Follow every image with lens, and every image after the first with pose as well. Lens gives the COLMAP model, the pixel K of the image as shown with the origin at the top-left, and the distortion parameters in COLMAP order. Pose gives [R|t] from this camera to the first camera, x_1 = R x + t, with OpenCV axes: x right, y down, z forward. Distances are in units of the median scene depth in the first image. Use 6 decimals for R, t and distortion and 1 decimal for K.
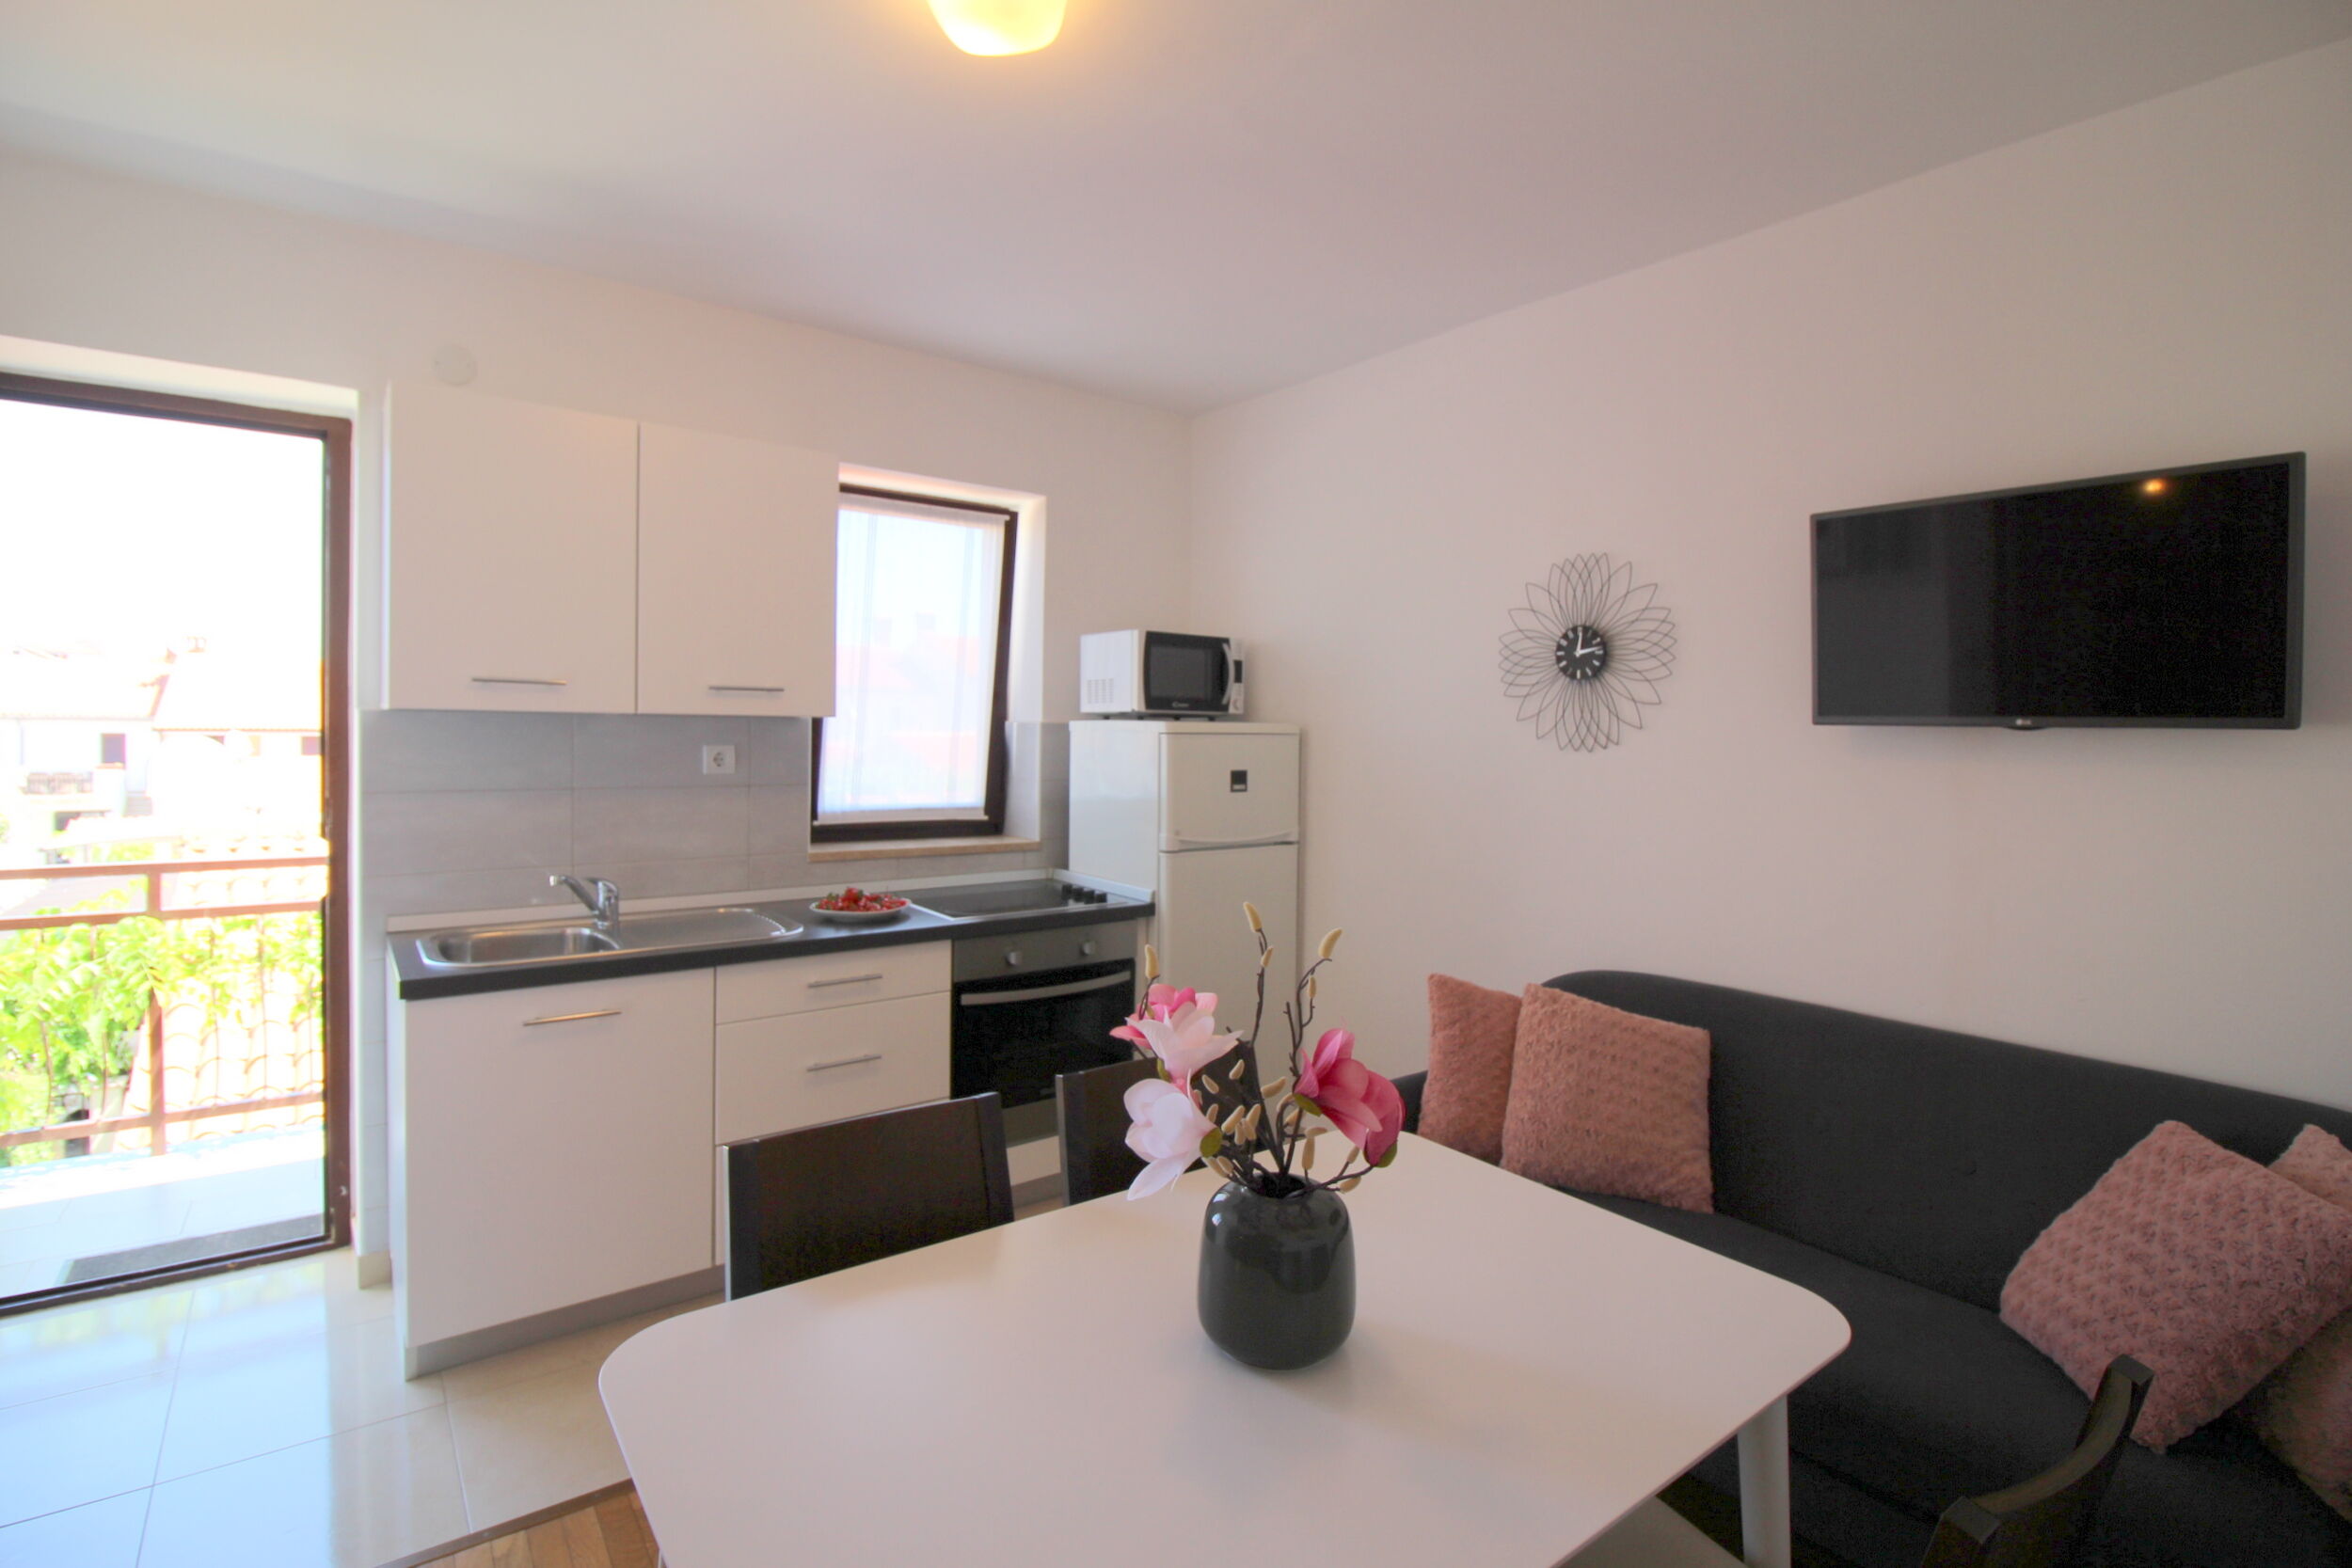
lens RADIAL K [[1137.5, 0, 1191.8], [0, 1137.5, 751.2], [0, 0, 1]] dist [-0.007571, -0.008141]
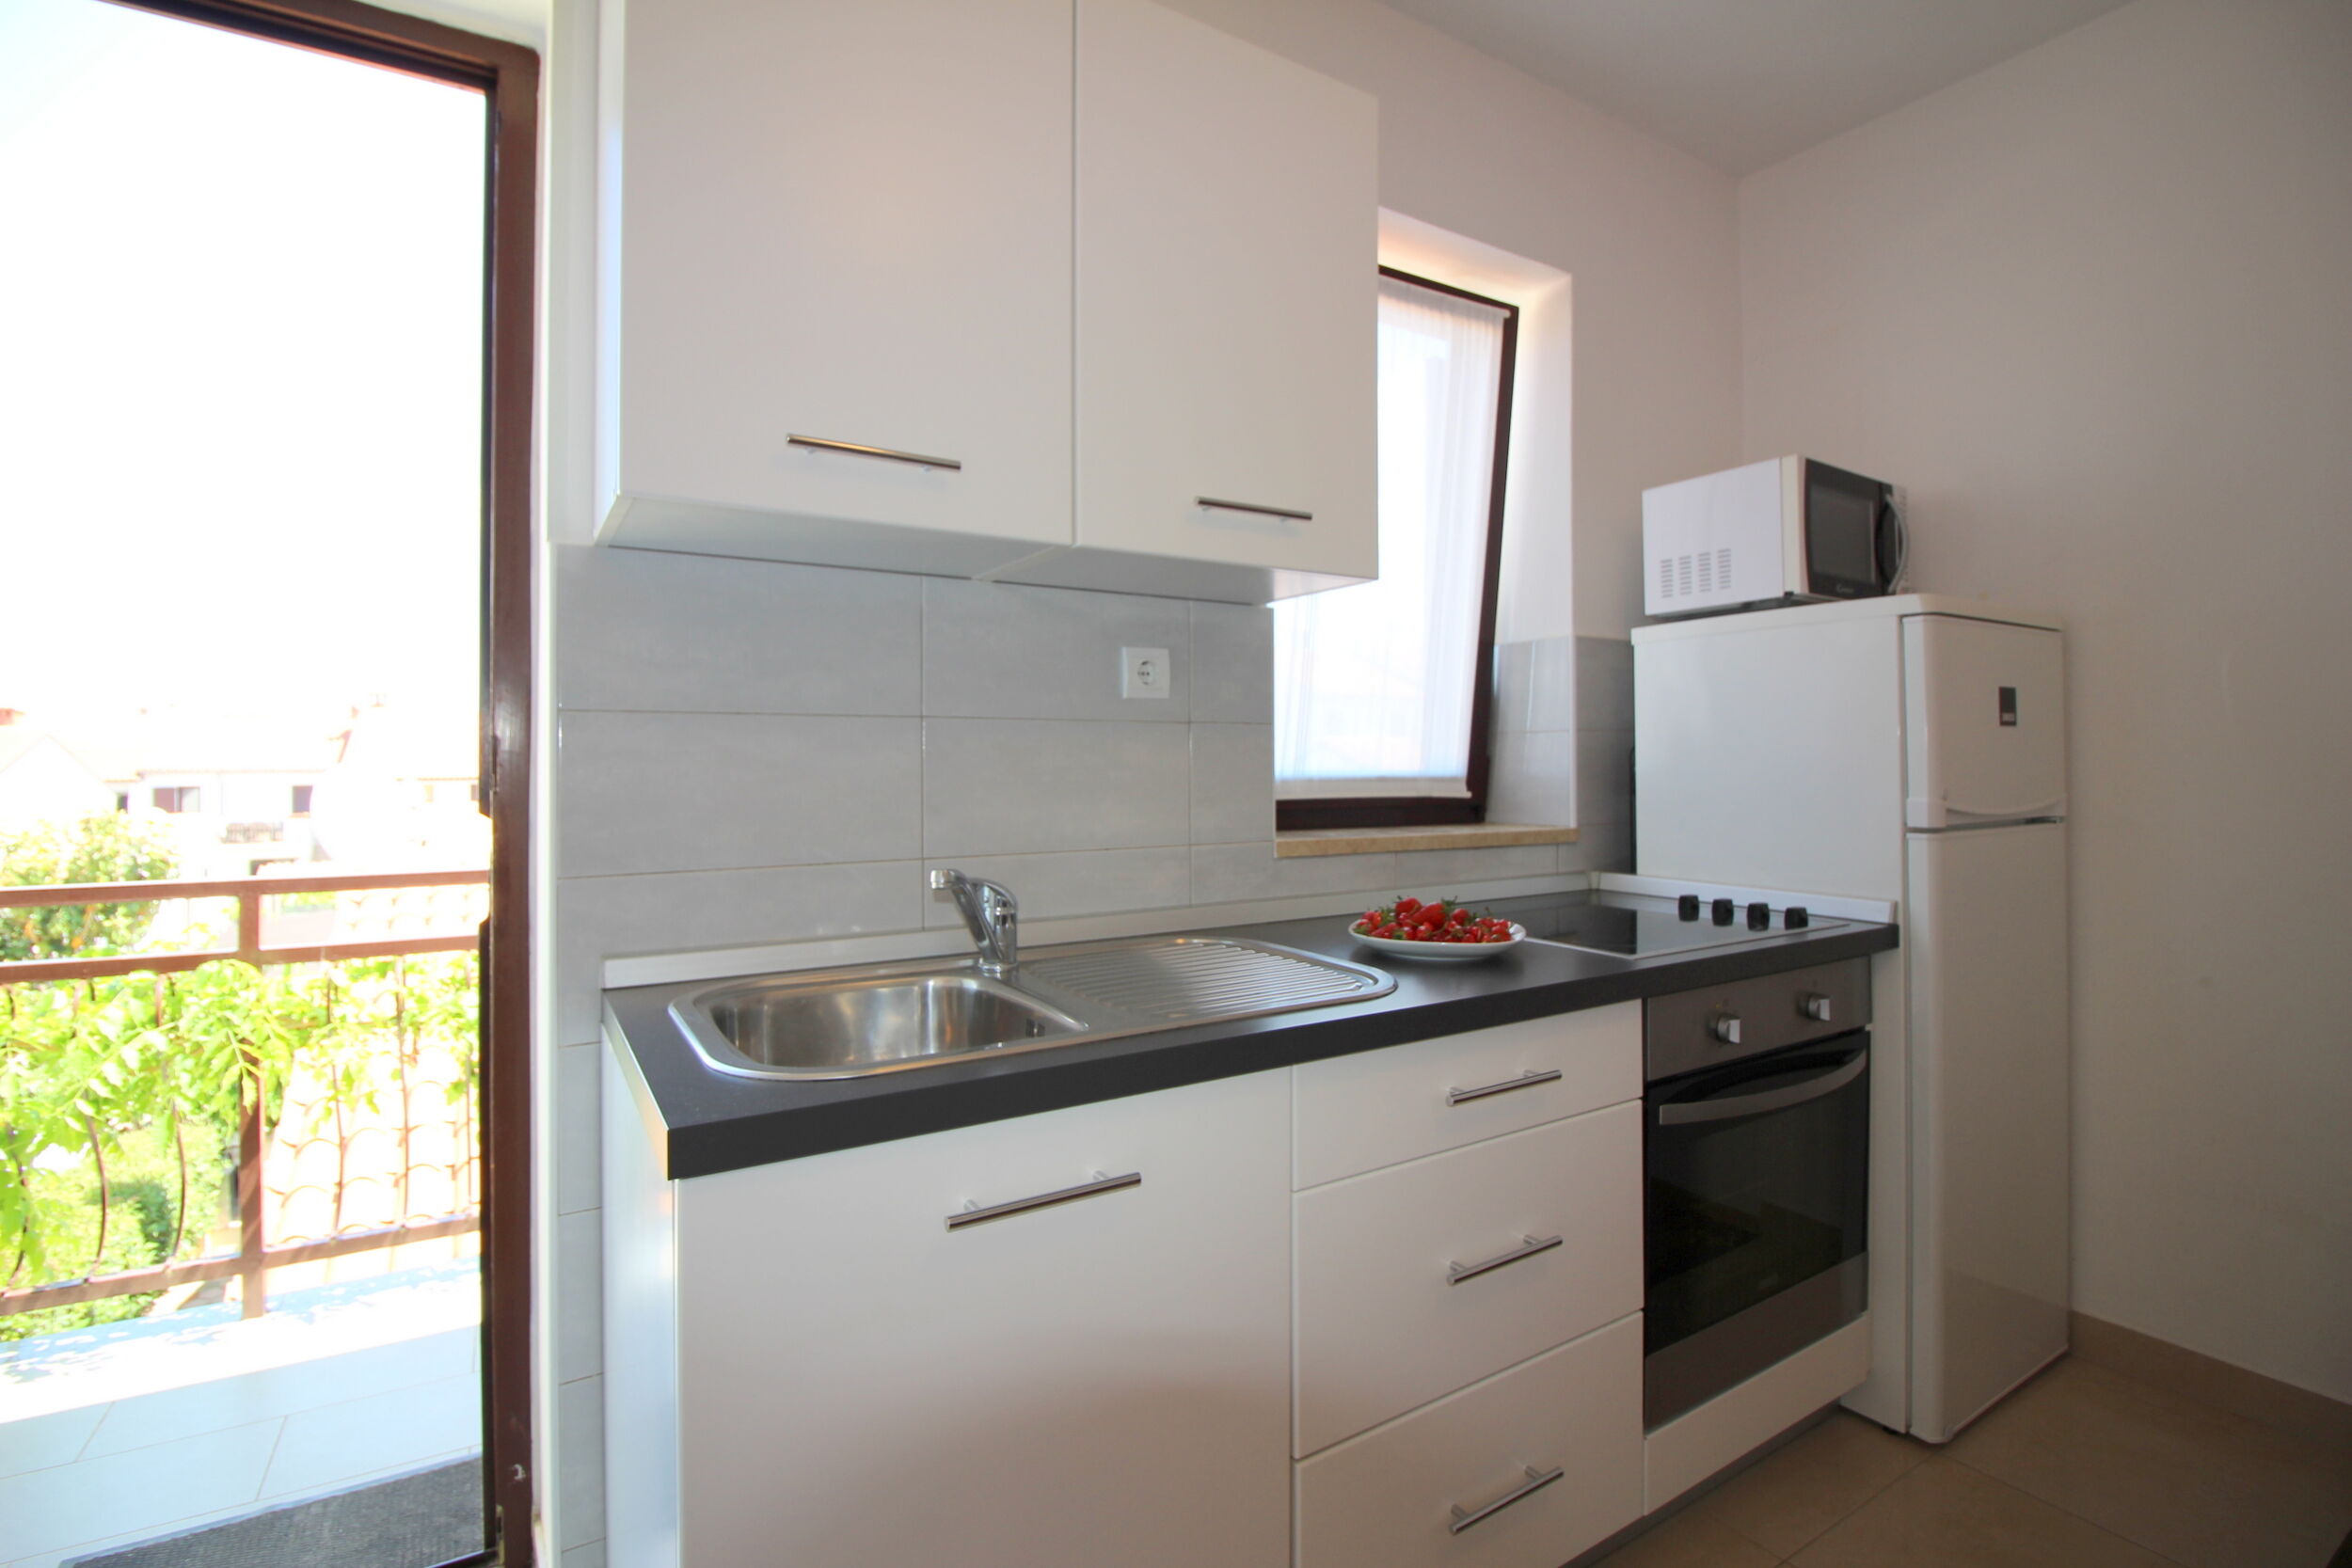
lens RADIAL K [[1099.1, 0, 1161.7], [0, 1099.1, 757.5], [0, 0, 1]] dist [-0.009019, -0.002327]
pose [[0.994124, -0.023384, -0.105693, -0.355252], [0.019887, 0.999223, -0.034020, 0.068443], [0.106406, 0.031718, 0.993817, 0.465808]]
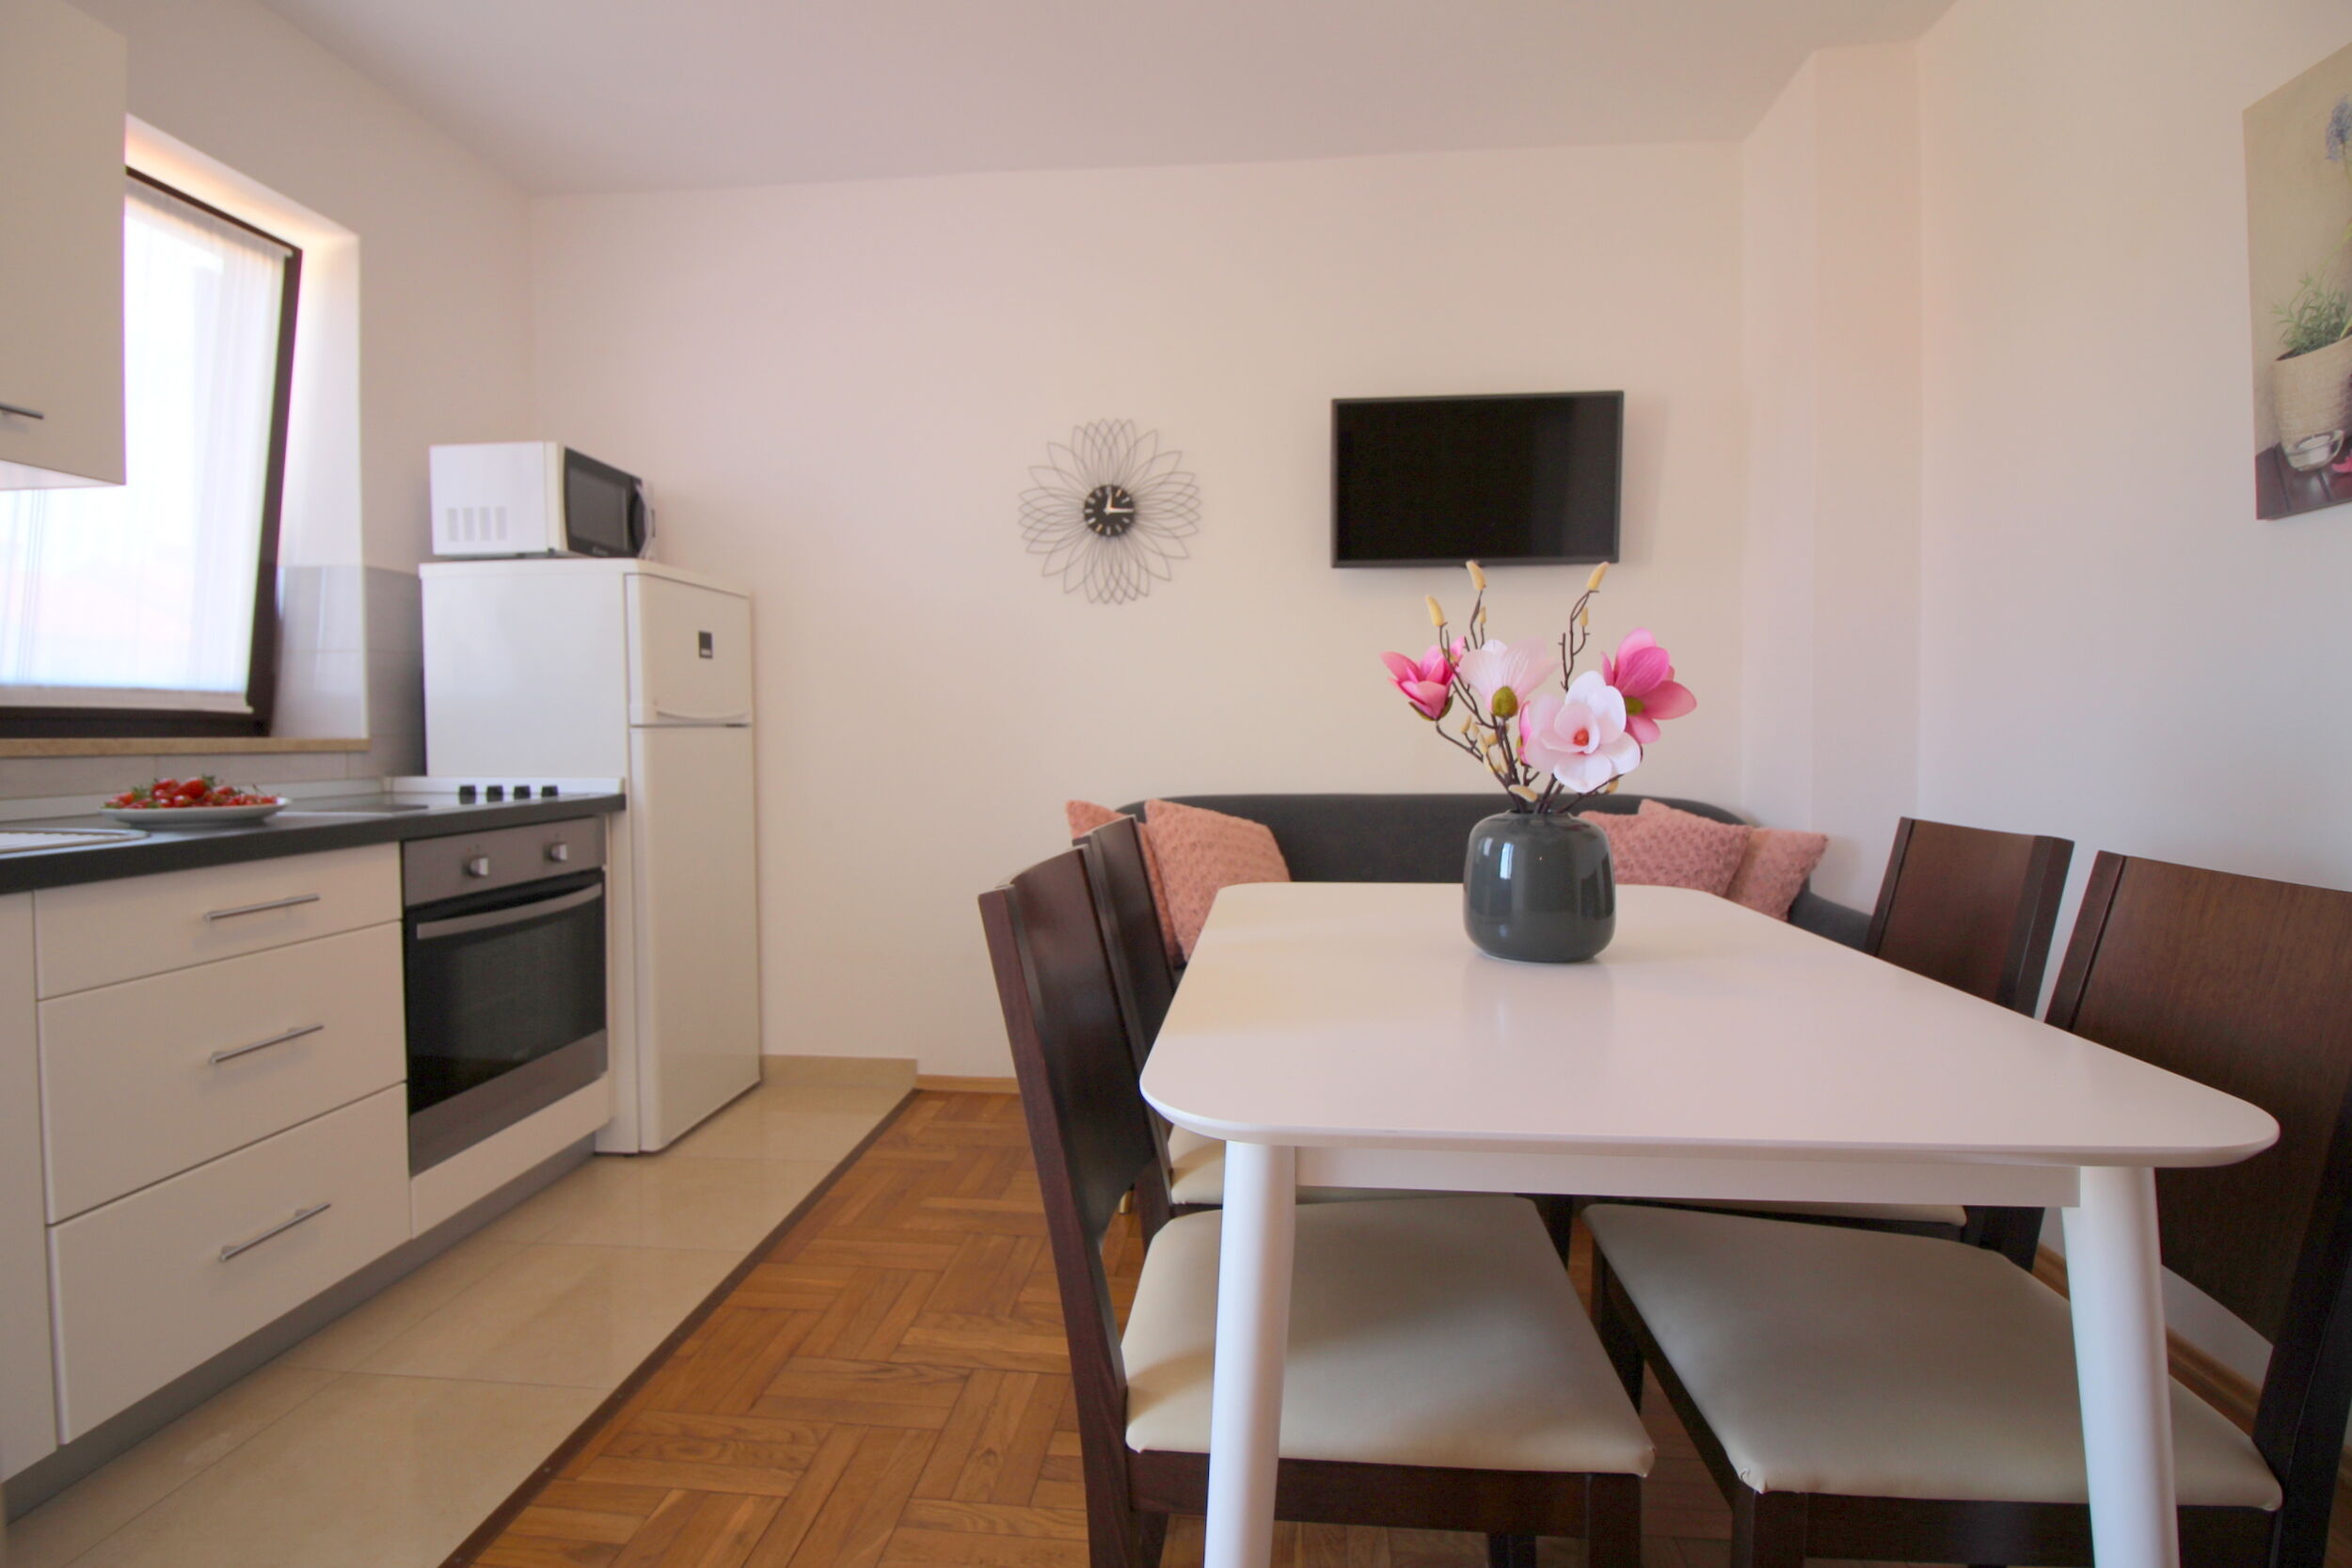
lens RADIAL K [[1137.5, 0, 1215.7], [0, 1137.5, 756.0], [0, 0, 1]] dist [-0.007571, -0.008141]
pose [[0.661083, -0.041349, 0.749173, -0.372092], [0.038997, 0.999024, 0.020727, 0.115733], [-0.749299, 0.015513, 0.662050, 0.199550]]
